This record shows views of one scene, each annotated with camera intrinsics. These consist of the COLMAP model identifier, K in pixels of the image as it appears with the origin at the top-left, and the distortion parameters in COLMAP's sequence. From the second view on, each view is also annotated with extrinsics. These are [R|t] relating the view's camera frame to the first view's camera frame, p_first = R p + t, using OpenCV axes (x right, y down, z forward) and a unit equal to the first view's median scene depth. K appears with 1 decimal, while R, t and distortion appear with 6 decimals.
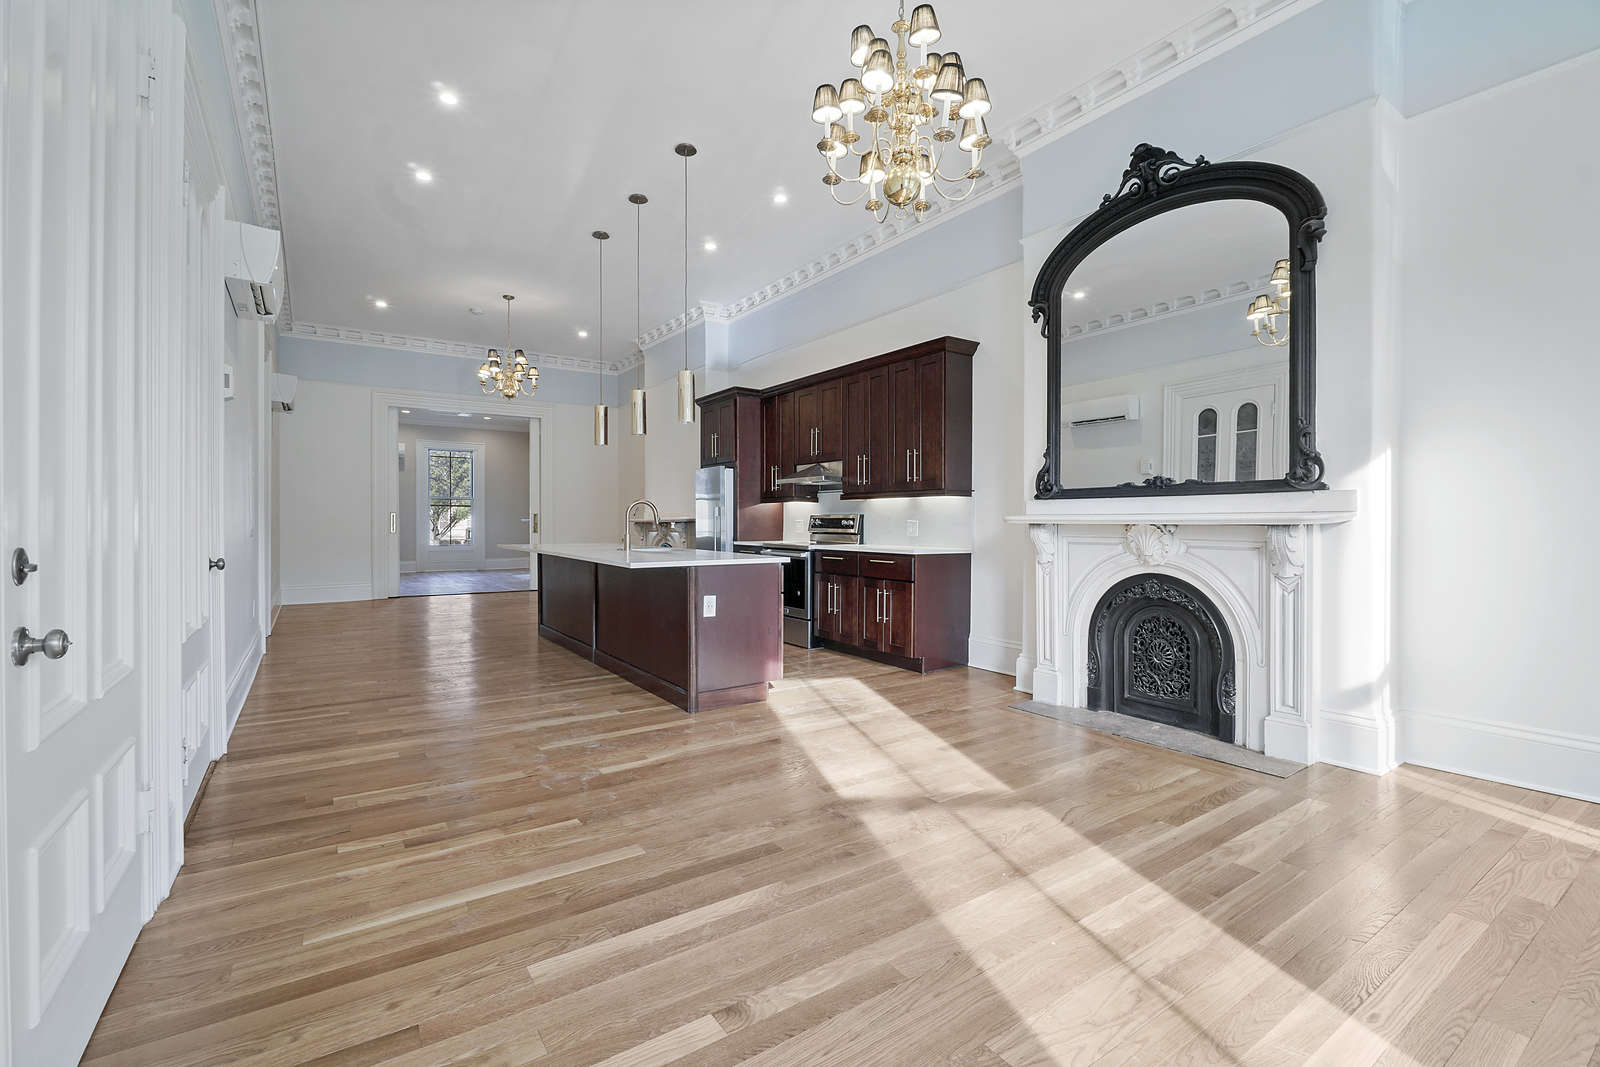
lens RADIAL K [[694.9, 0, 780.3], [0, 694.9, 526.7], [0, 0, 1]] dist [-0.002347, -0.000682]
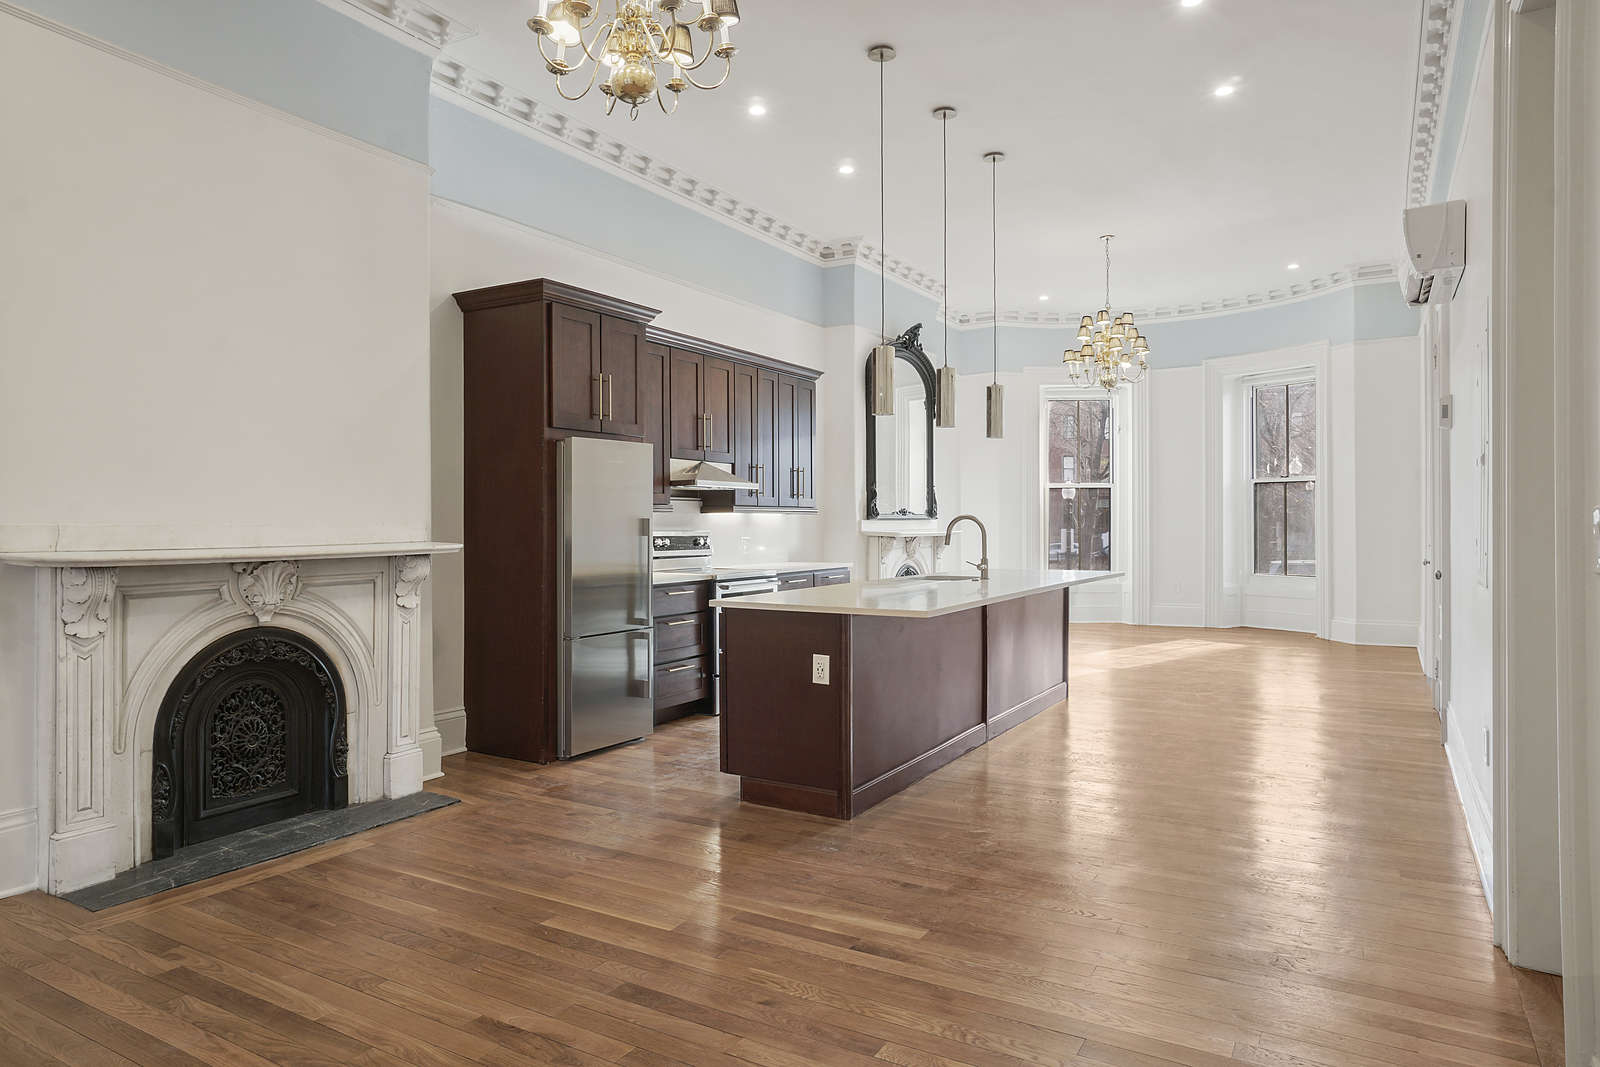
lens RADIAL K [[1017.9, 0, 811.9], [0, 1017.9, 528.0], [0, 0, 1]] dist [0.037215, 0.000067]
pose [[-0.460455, 0.000203, 0.887683, -1.752158], [0.010641, 0.999929, 0.005290, -0.043411], [-0.887619, 0.011881, -0.460425, 2.582665]]
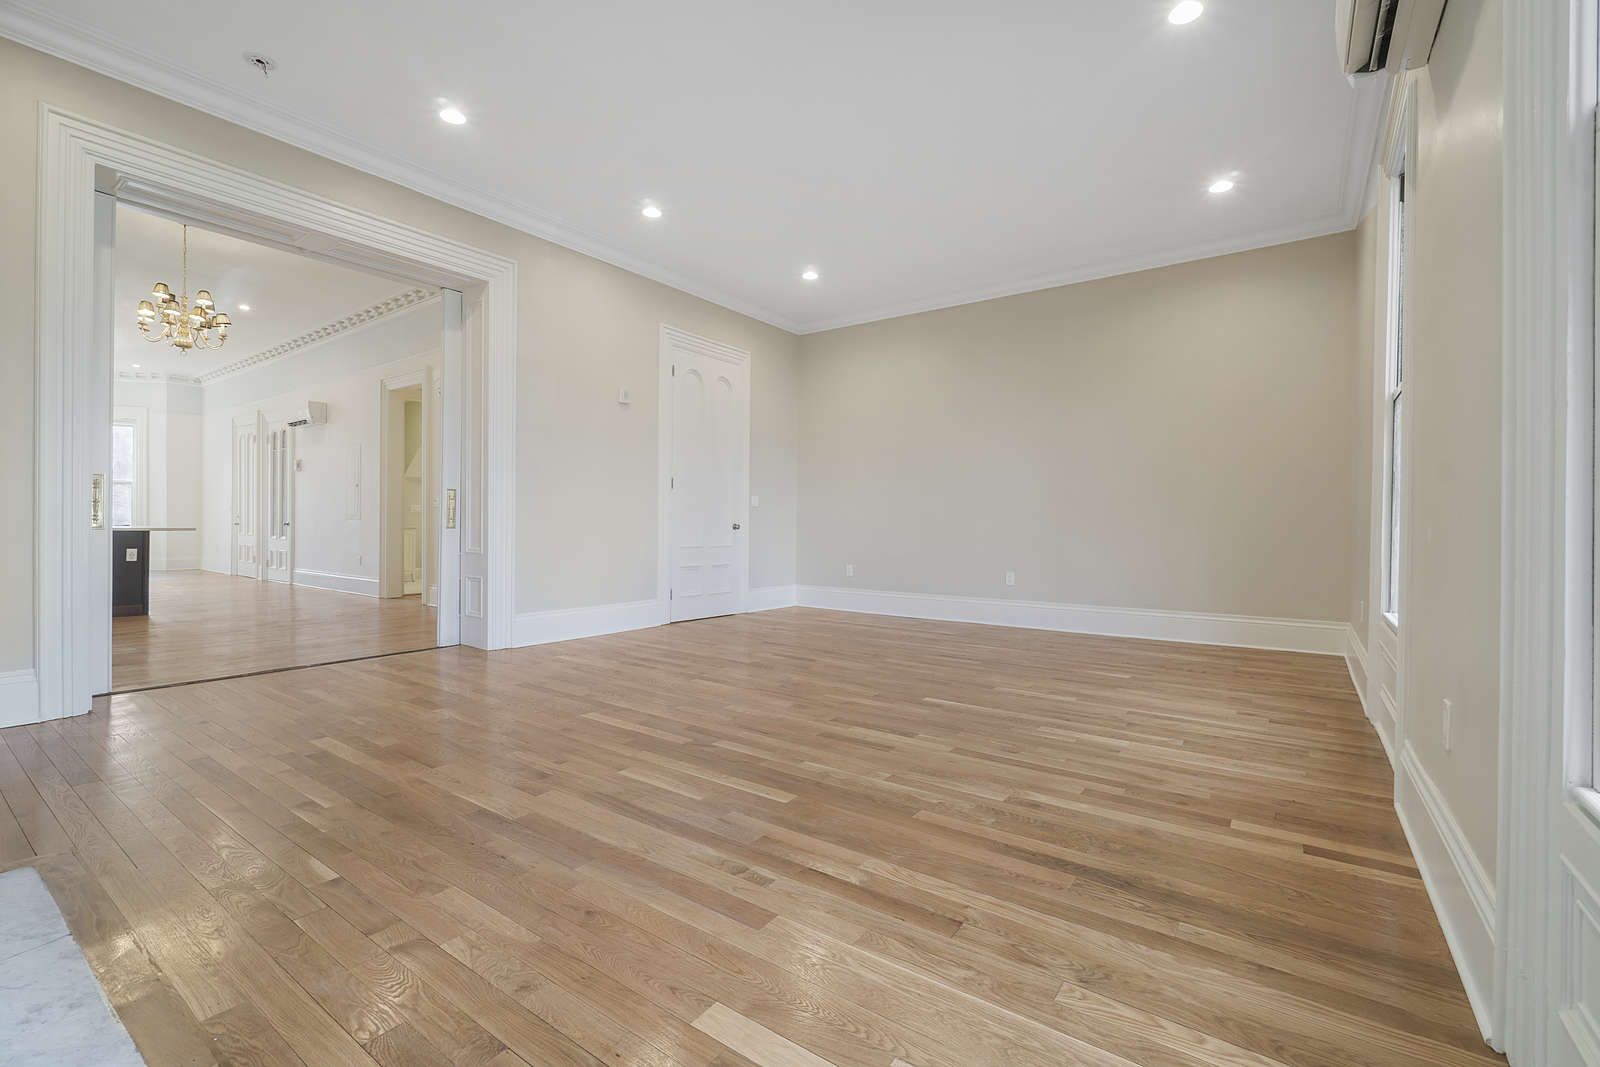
lens RADIAL K [[694.9, 0, 780.3], [0, 694.9, 526.7], [0, 0, 1]] dist [-0.002347, -0.000682]
pose [[-0.940949, -0.005035, -0.338512, -1.738244], [-0.008133, 0.999937, 0.007733, 0.022486], [0.338452, 0.010029, -0.940930, 4.510274]]
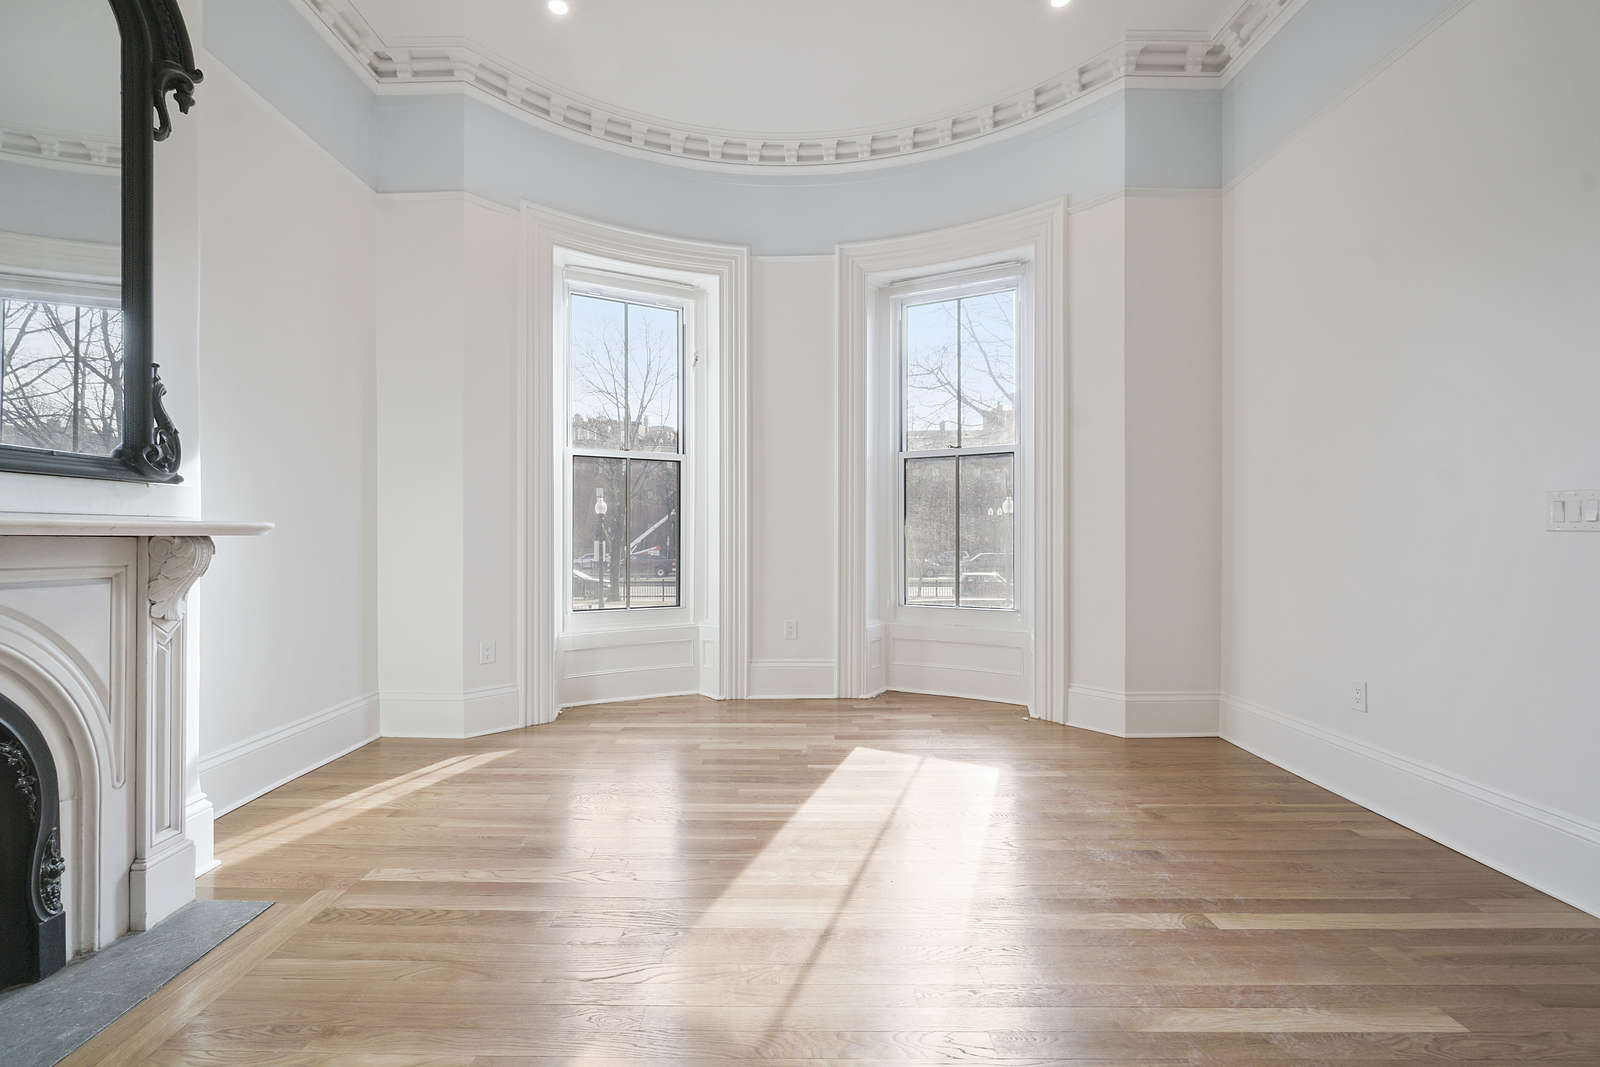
lens RADIAL K [[693.4, 0, 775.7], [0, 693.4, 540.0], [0, 0, 1]] dist [-0.002782, -0.000806]
pose [[-0.827205, 0.000242, 0.561900, -0.062168], [0.003732, 0.999980, 0.005064, -0.000926], [-0.561888, 0.006286, -0.827190, 1.105722]]
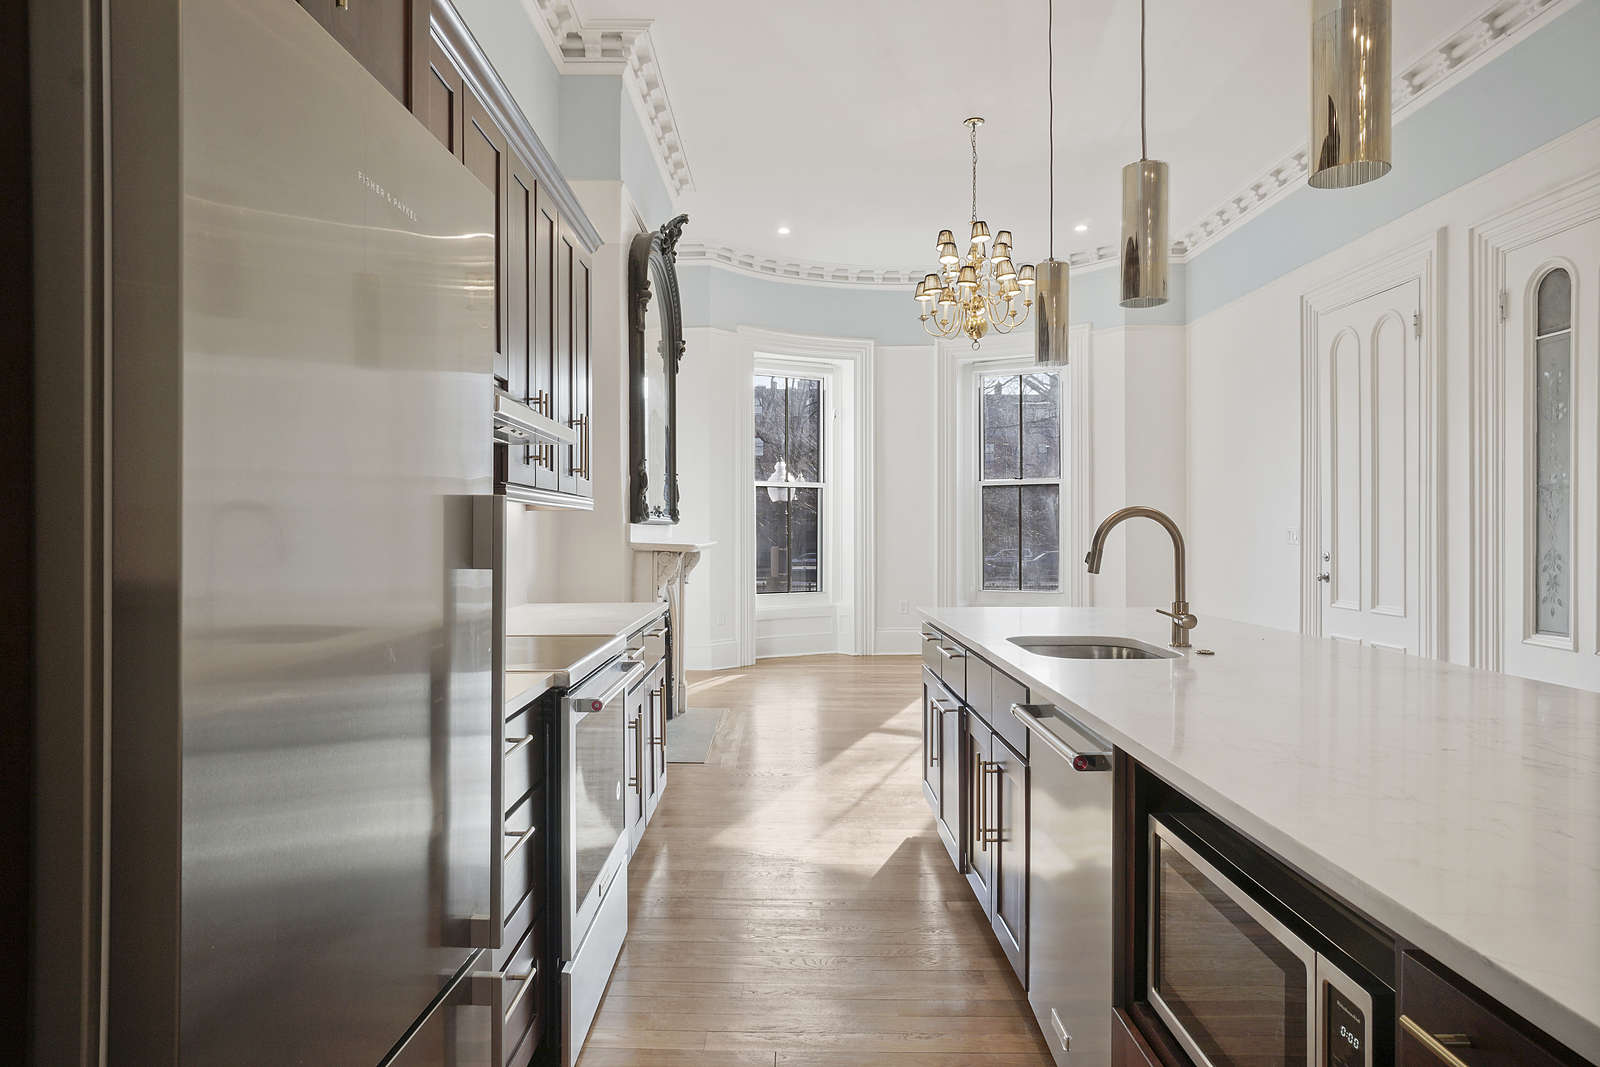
lens RADIAL K [[928.7, 0, 773.6], [0, 928.7, 536.8], [0, 0, 1]] dist [-0.003784, -0.000708]
pose [[-0.826457, -0.000276, 0.563000, -0.476632], [0.005402, 0.999950, 0.008421, -0.038294], [-0.562974, 0.010001, -0.826414, 2.290665]]
